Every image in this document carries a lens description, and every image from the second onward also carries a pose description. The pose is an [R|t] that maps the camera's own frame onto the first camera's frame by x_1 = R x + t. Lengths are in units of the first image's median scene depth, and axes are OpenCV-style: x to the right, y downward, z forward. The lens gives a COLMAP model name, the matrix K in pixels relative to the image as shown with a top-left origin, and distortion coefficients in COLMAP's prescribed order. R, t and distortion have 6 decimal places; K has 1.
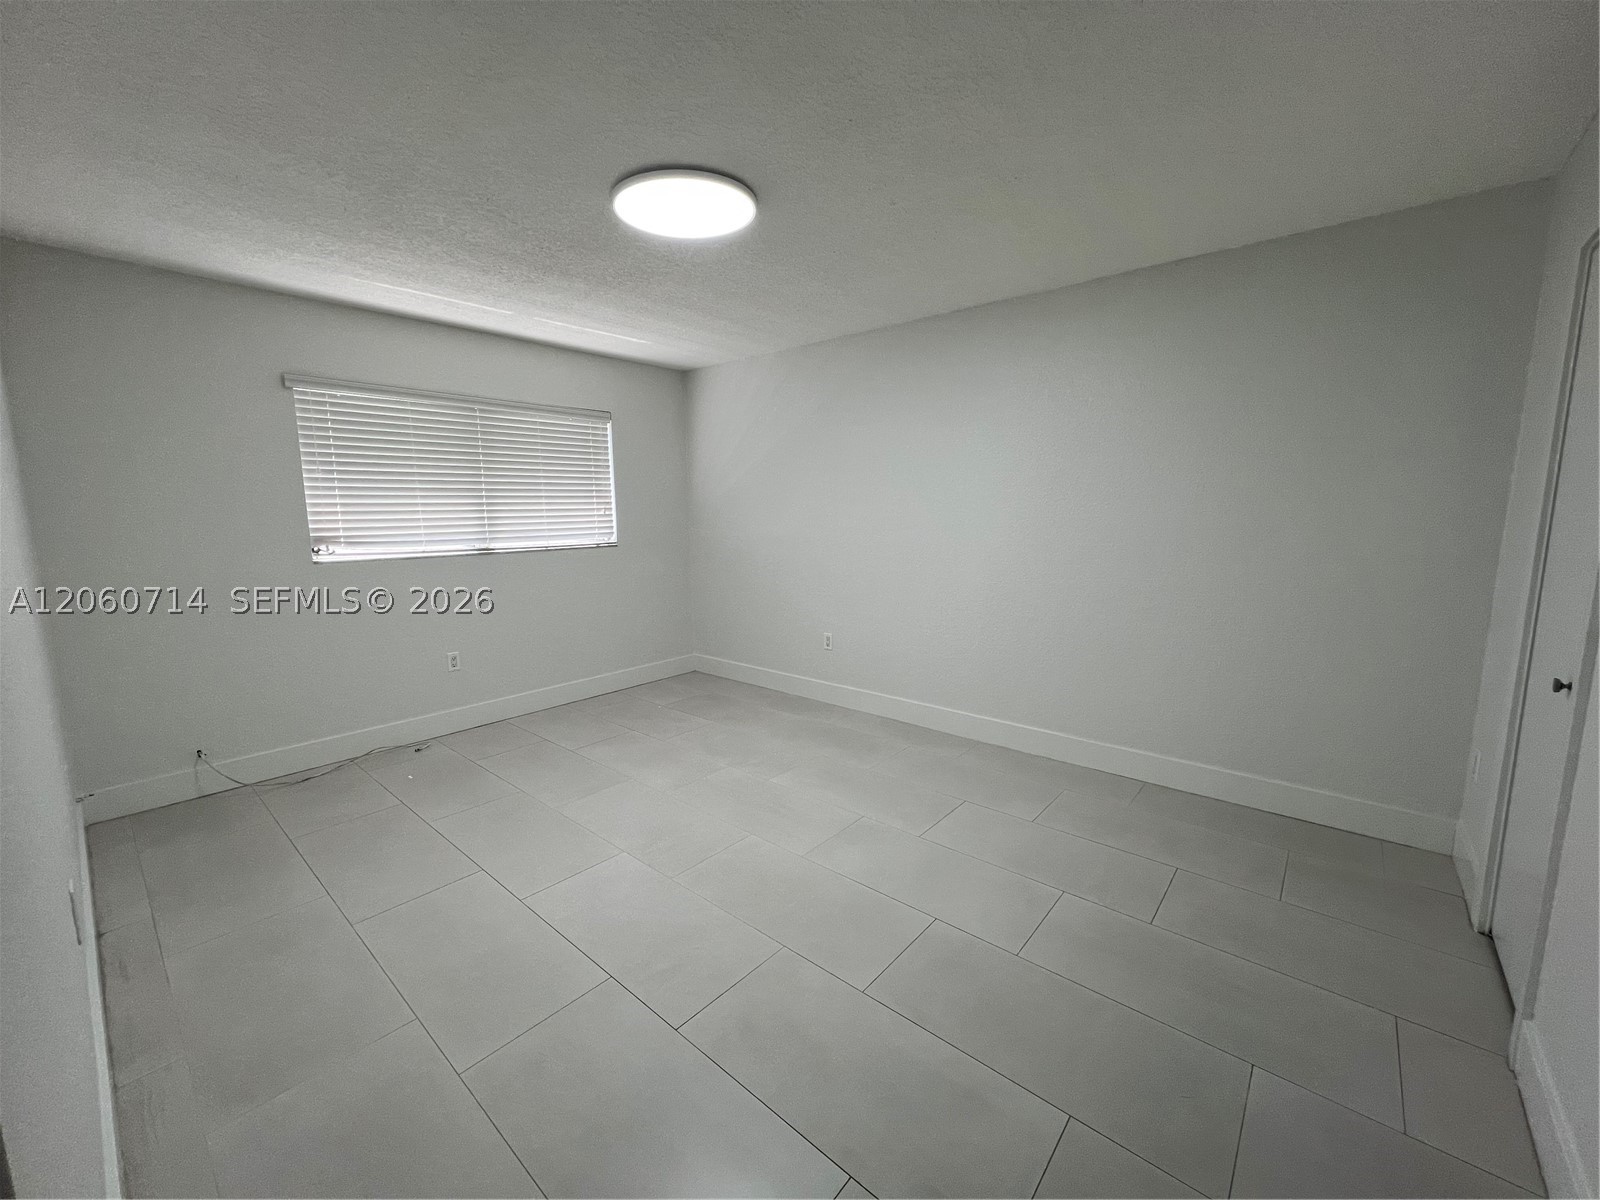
lens RADIAL K [[636.3, 0, 803.2], [0, 636.3, 596.1], [0, 0, 1]] dist [-0.002029, 0.000080]
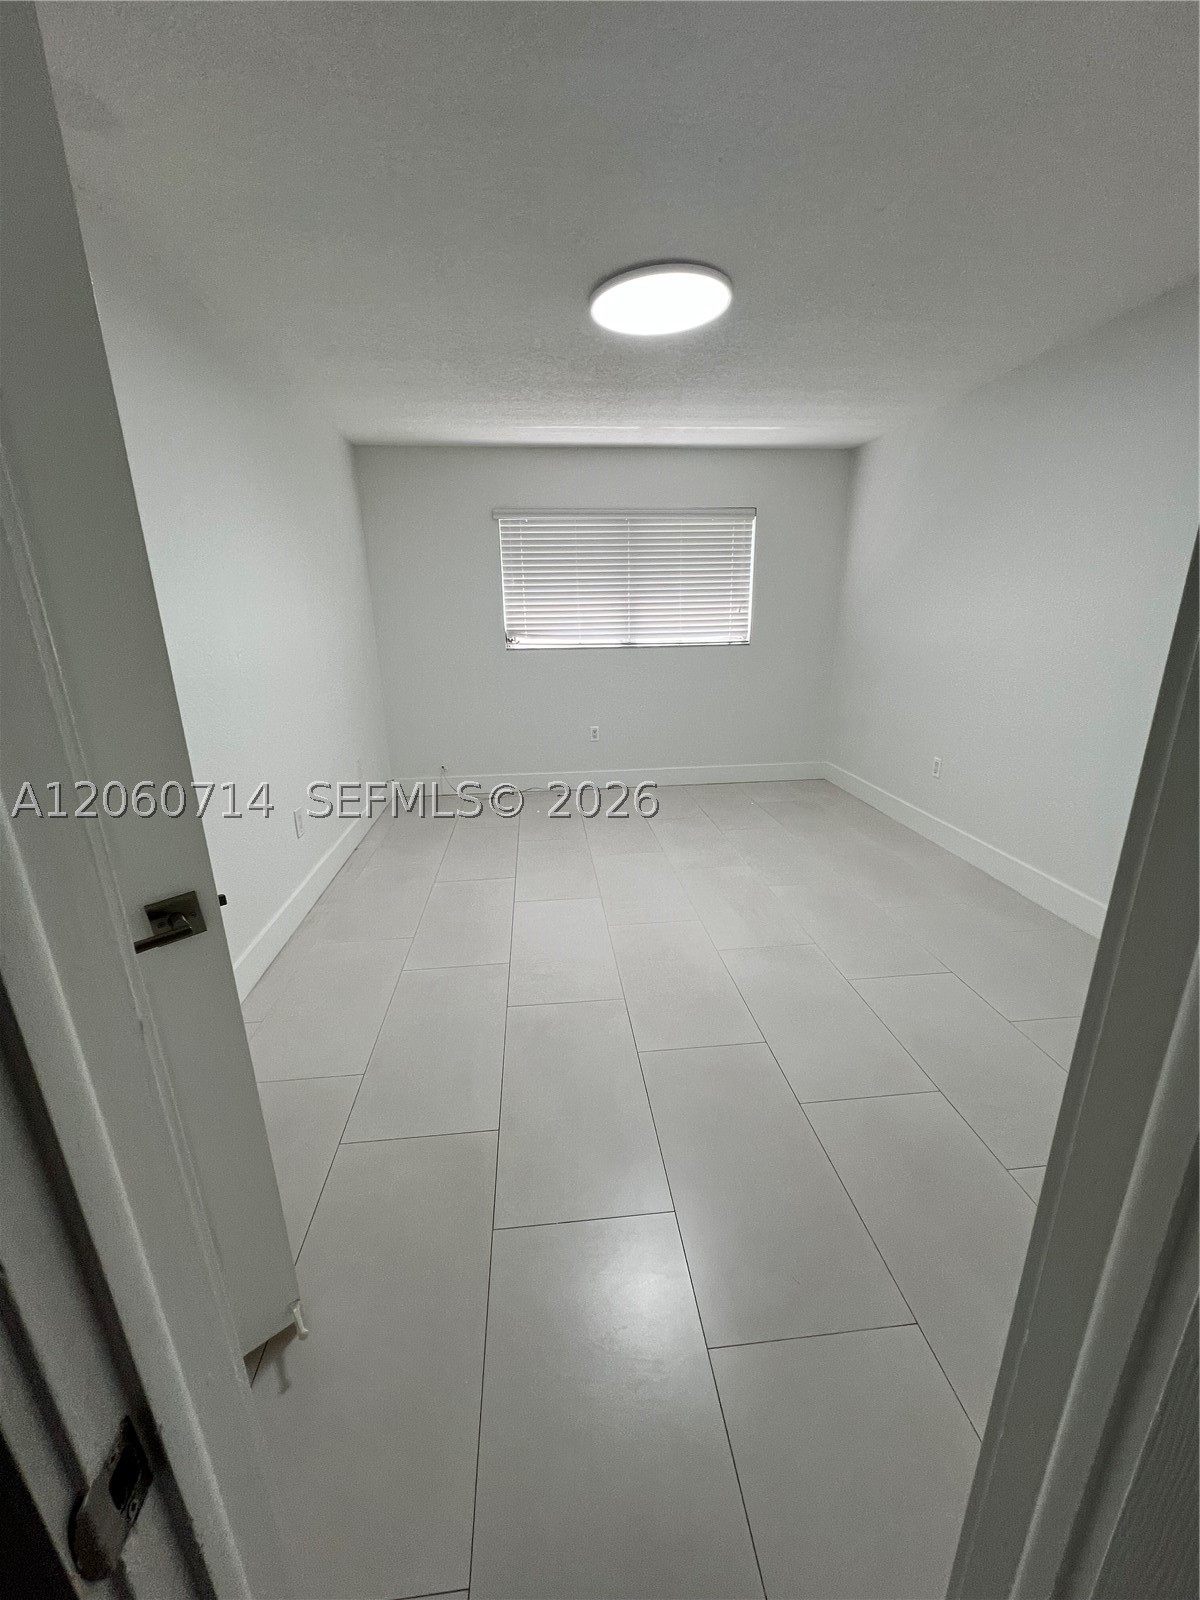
lens RADIAL K [[636.3, 0, 609.7], [0, 636.3, 801.4], [0, 0, 1]] dist [-0.002029, 0.000080]
pose [[0.721578, 0.193206, -0.664829, 0.304800], [-0.086298, 0.977883, 0.190519, -0.008278], [0.686934, -0.080101, 0.722292, 0.086264]]
